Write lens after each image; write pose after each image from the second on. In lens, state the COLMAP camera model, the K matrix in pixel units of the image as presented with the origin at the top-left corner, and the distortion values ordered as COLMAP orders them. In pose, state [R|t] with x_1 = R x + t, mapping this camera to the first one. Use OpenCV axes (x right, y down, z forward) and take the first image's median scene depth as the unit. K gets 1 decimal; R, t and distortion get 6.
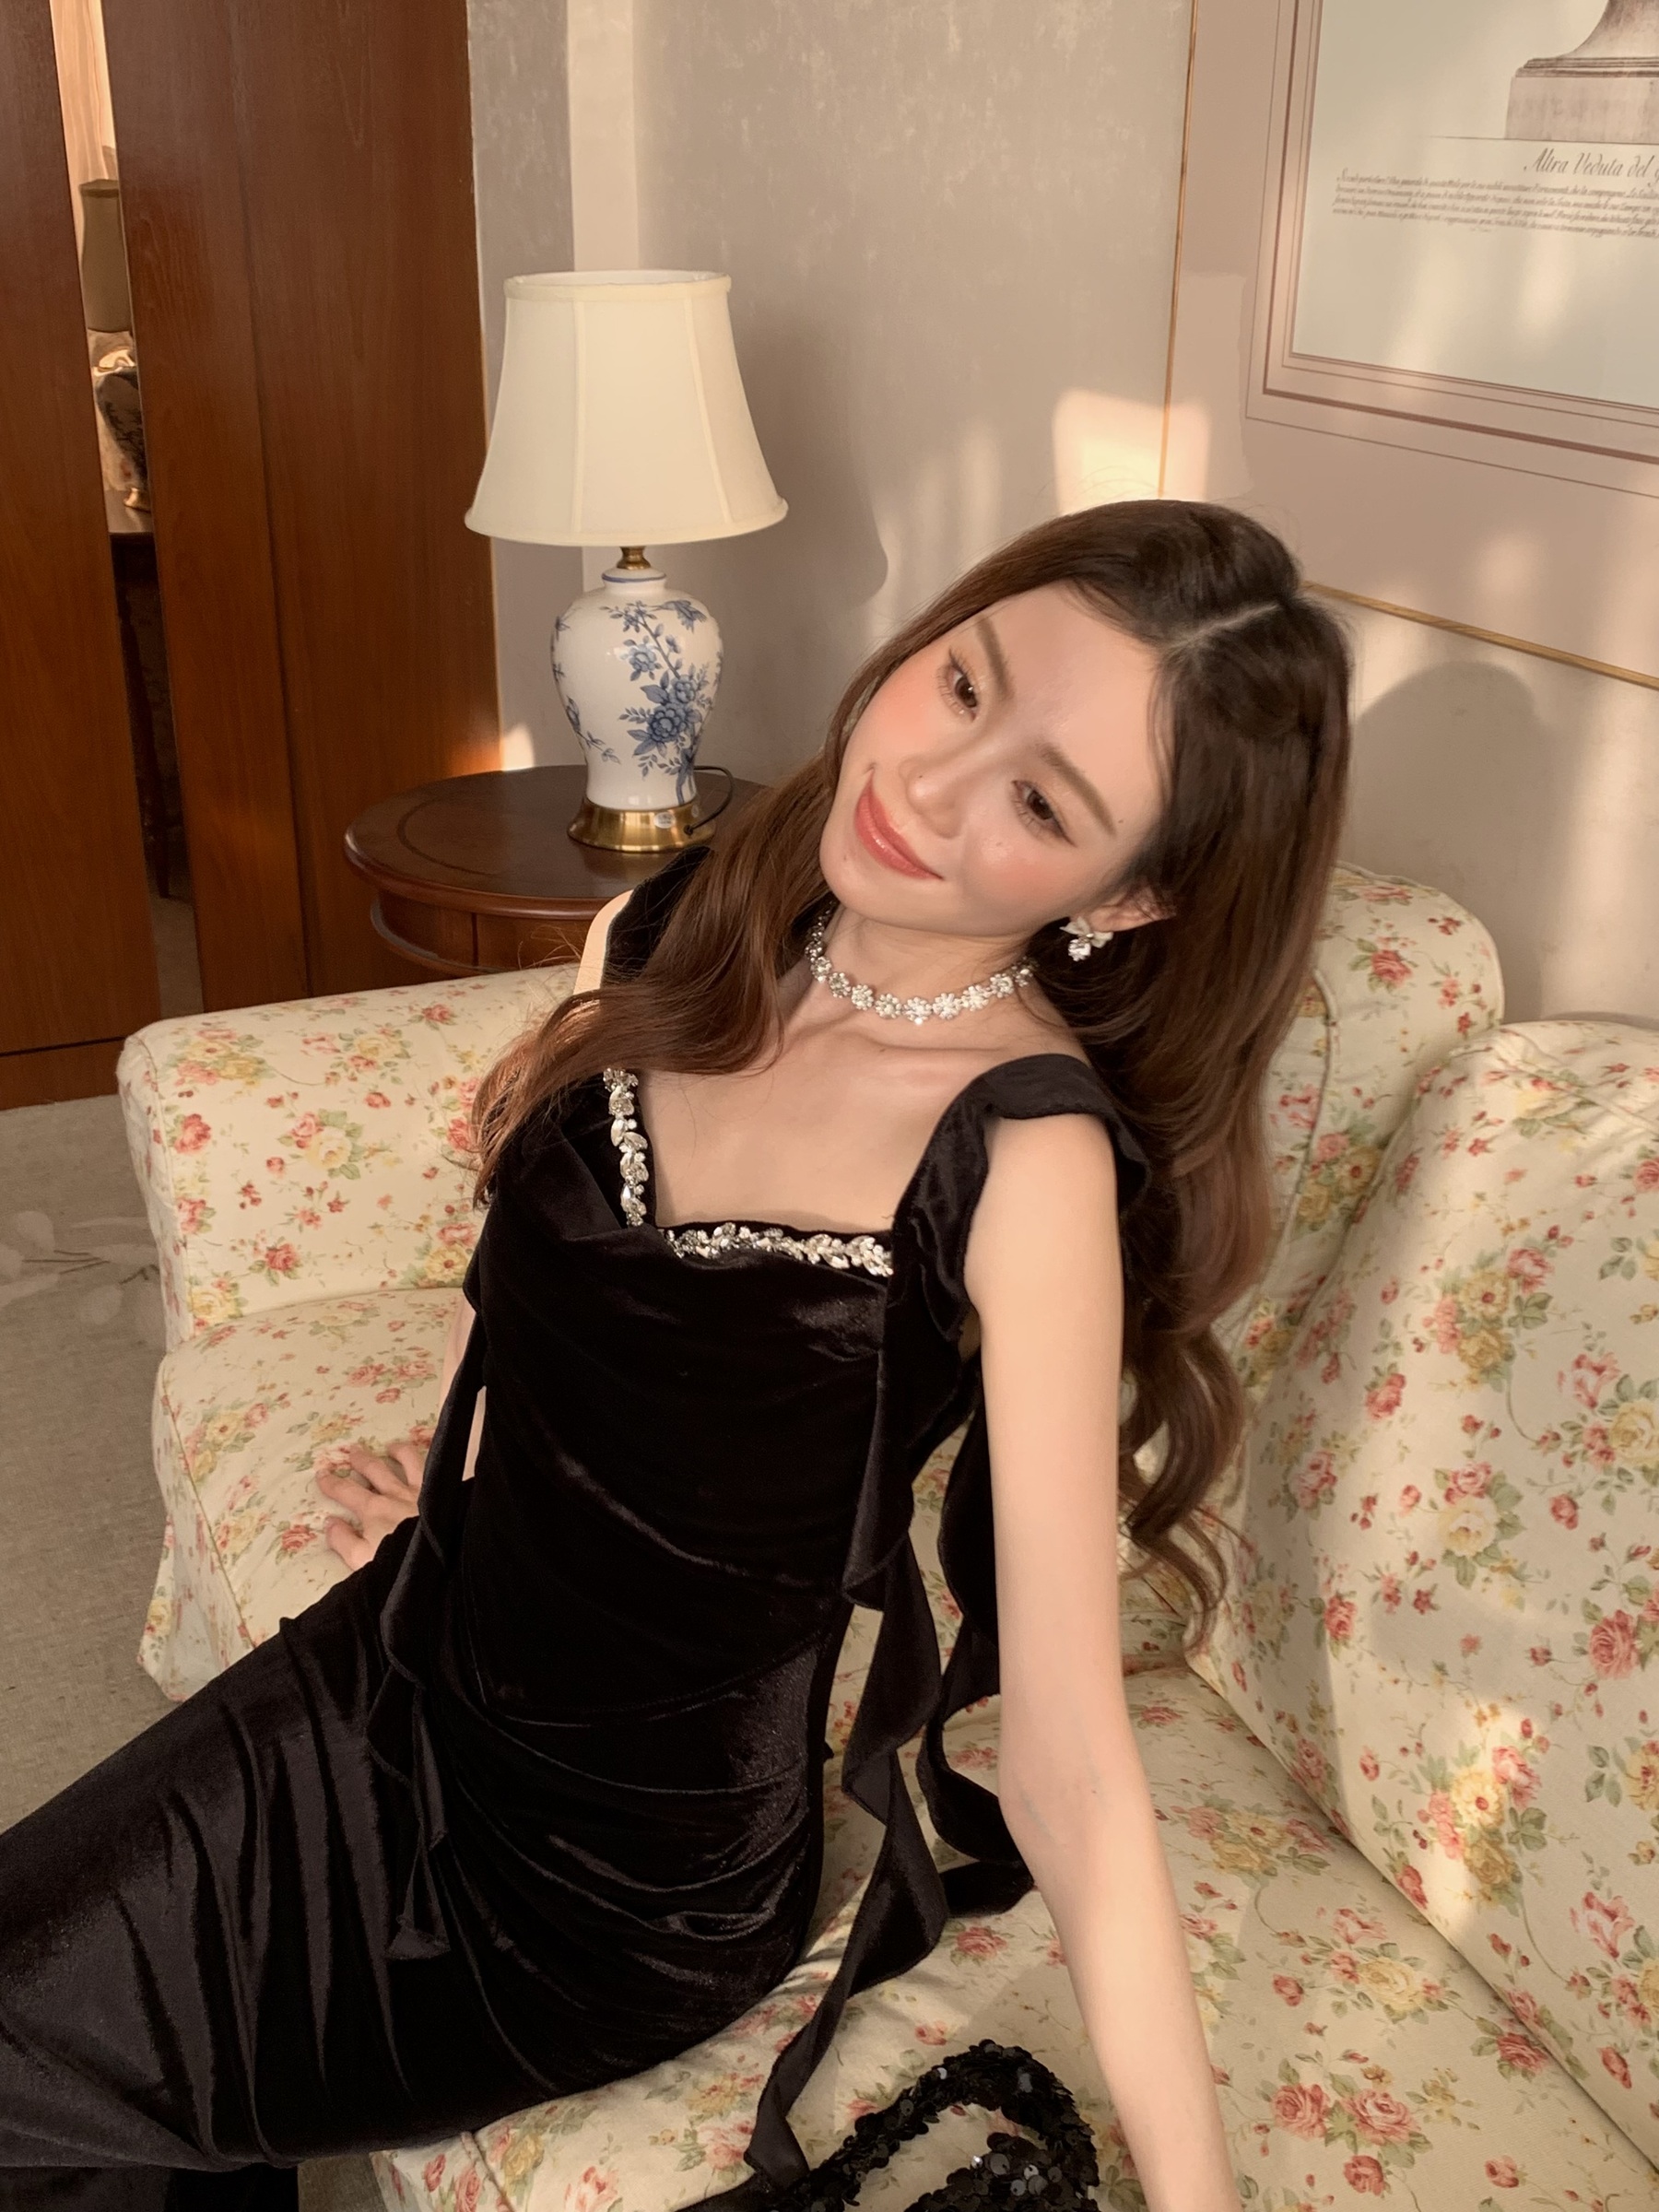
lens RADIAL K [[2460.7, 0, 829.5], [0, 2460.7, 1106.0], [0, 0, 1]] dist [0.179217, -0.654662]
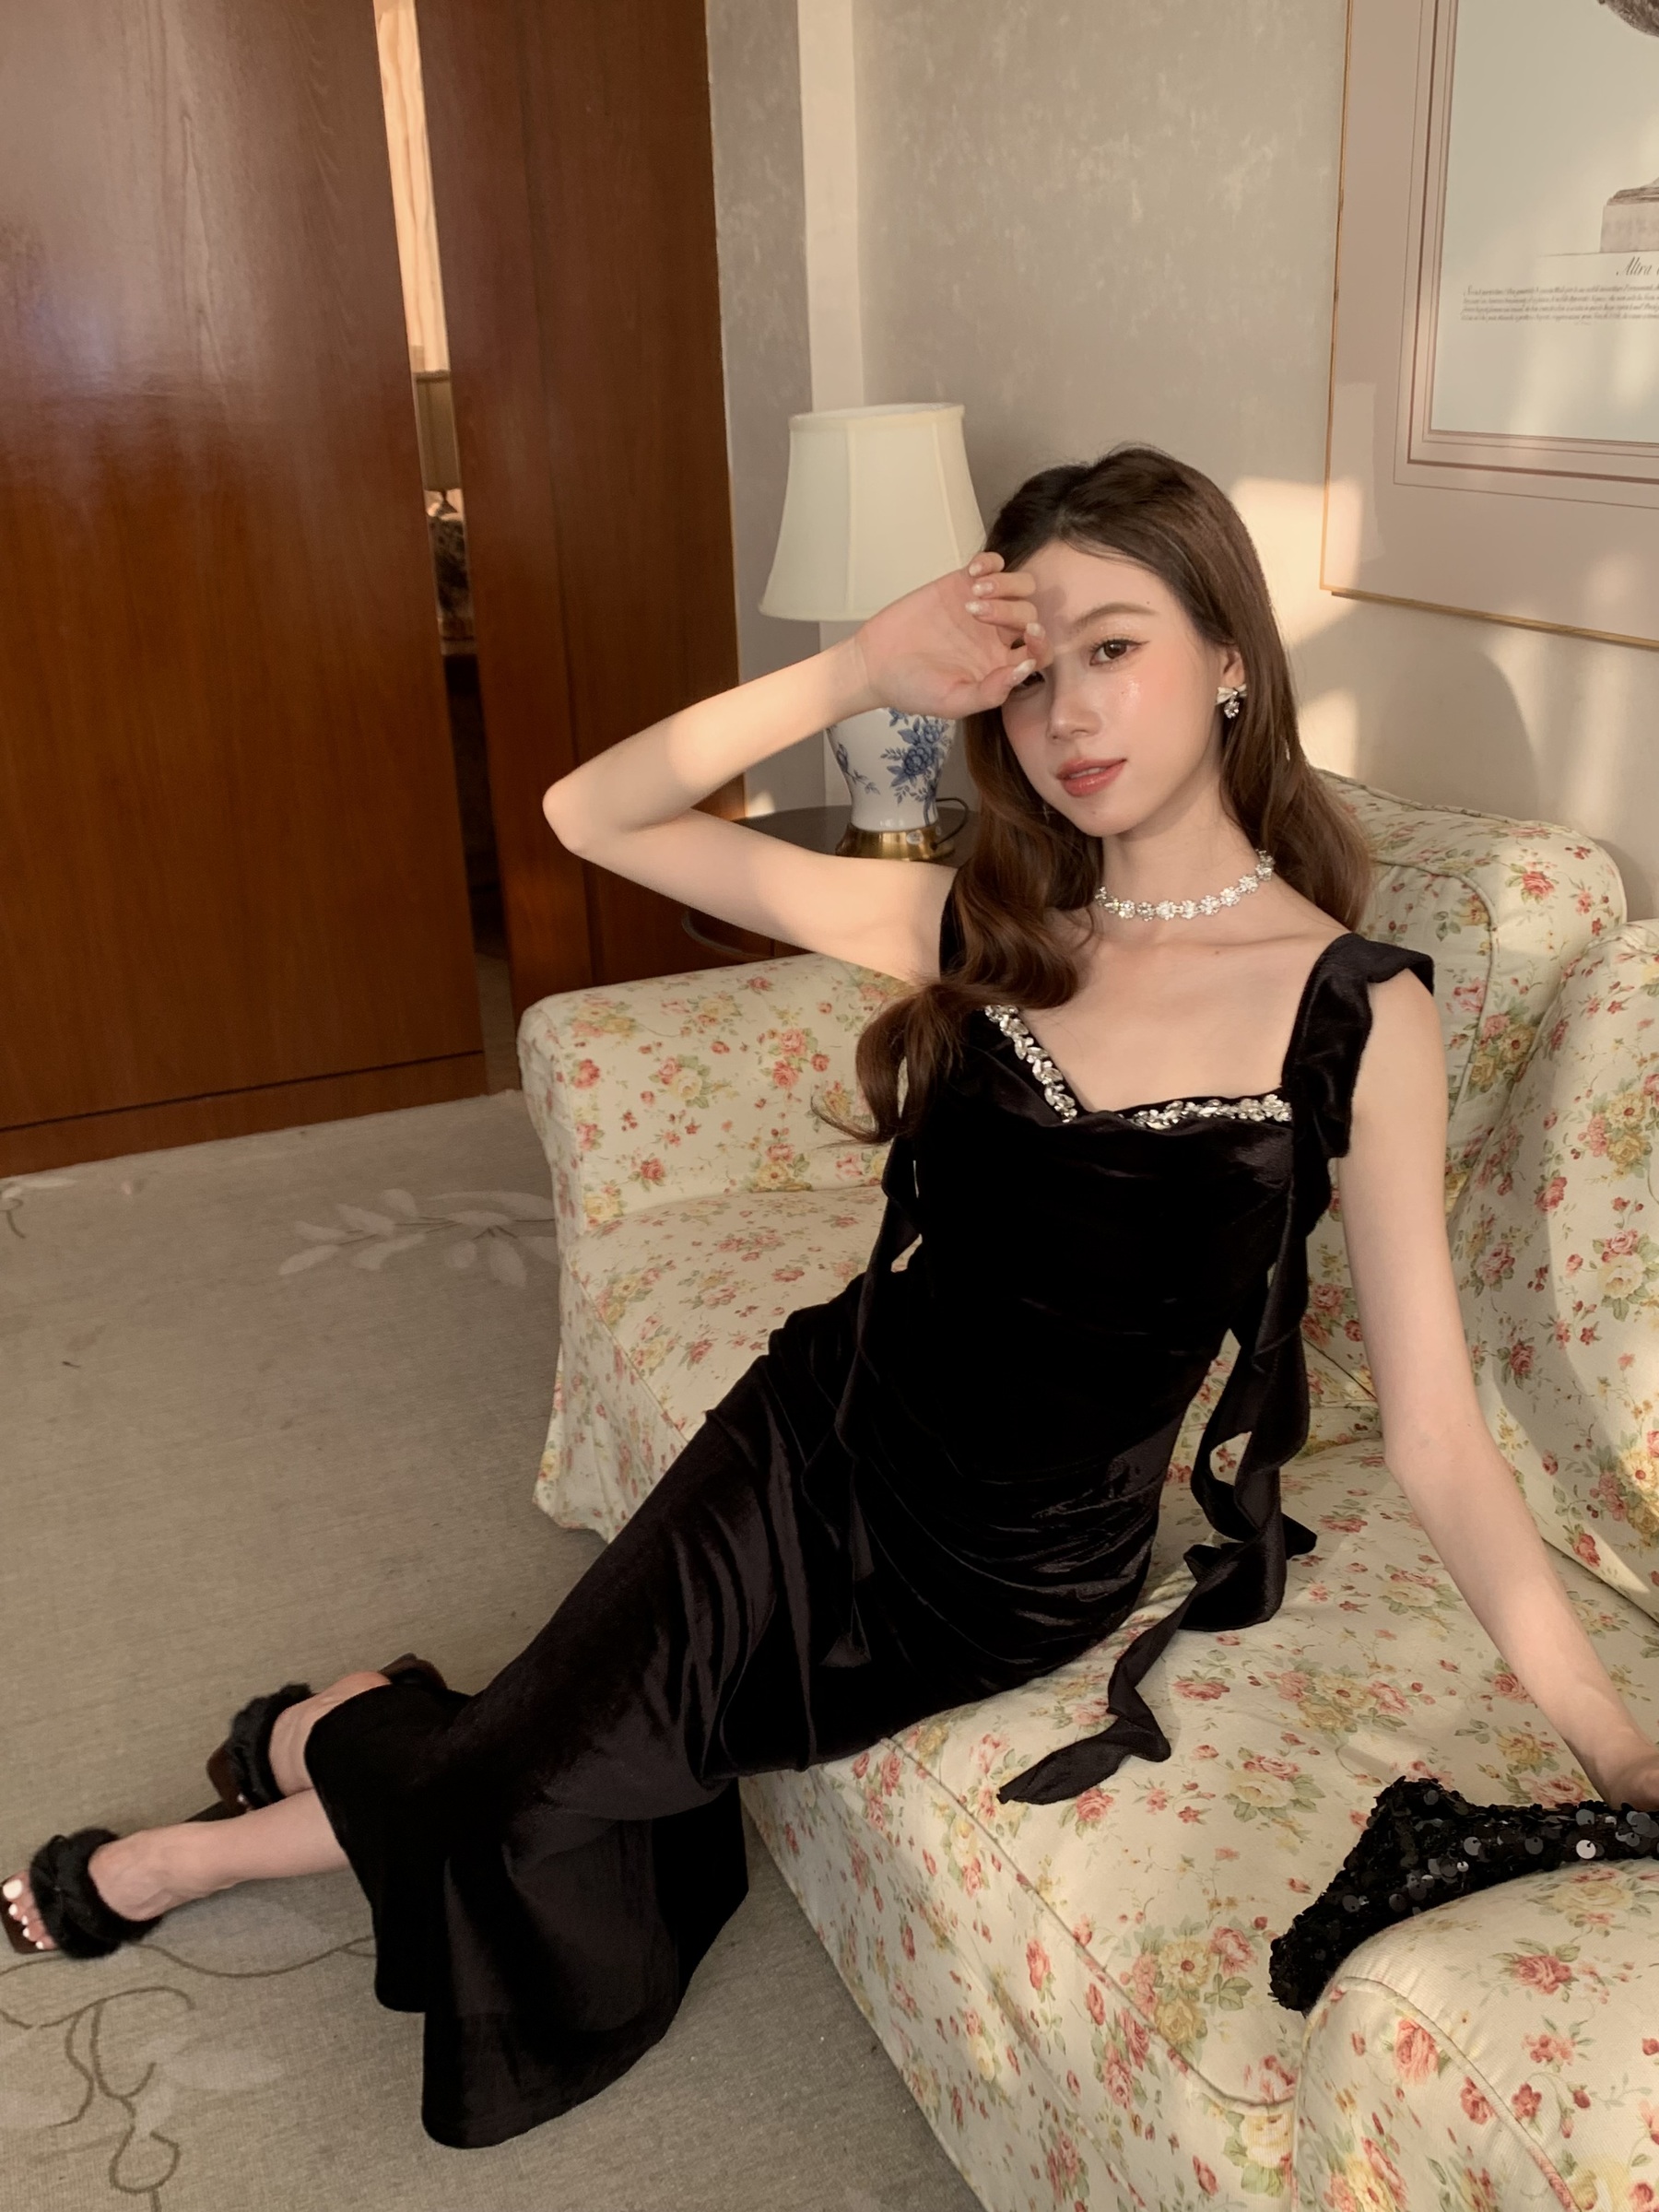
lens RADIAL K [[2207.8, 0, 728.9], [0, 2207.8, 1102.0], [0, 0, 1]] dist [0.105455, -0.336680]
pose [[0.993962, -0.029636, -0.105648, -0.063722], [0.026304, 0.999116, -0.032795, 0.072492], [0.106527, 0.029818, 0.993863, -0.169843]]
